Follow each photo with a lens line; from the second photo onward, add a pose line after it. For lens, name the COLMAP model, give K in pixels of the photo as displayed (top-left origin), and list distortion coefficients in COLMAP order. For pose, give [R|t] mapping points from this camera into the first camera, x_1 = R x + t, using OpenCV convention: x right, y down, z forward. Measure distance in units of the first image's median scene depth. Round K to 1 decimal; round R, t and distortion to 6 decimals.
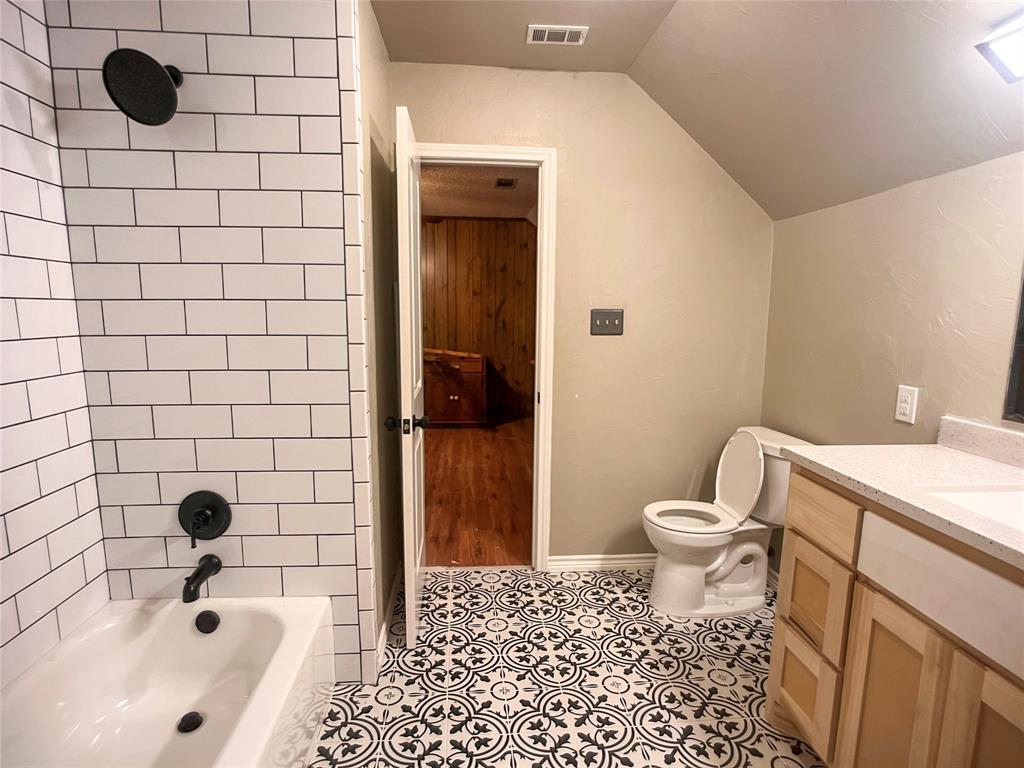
lens RADIAL K [[527.6, 0, 509.1], [0, 527.6, 388.5], [0, 0, 1]] dist [0.001684, 0.000209]
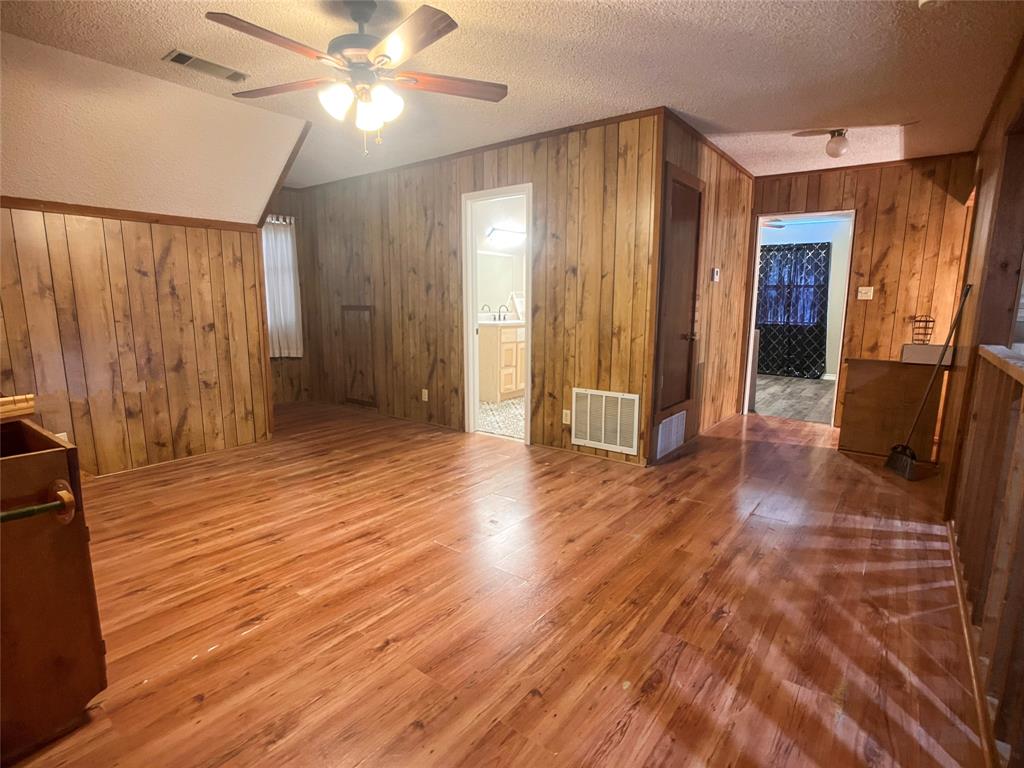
lens RADIAL K [[527.6, 0, 515.7], [0, 527.6, 384.0], [0, 0, 1]] dist [0.001684, 0.000209]
pose [[-0.752272, -0.113325, 0.649033, -0.687191], [0.092230, 0.957283, 0.274049, -0.154666], [-0.652365, 0.266020, -0.709685, 1.260478]]
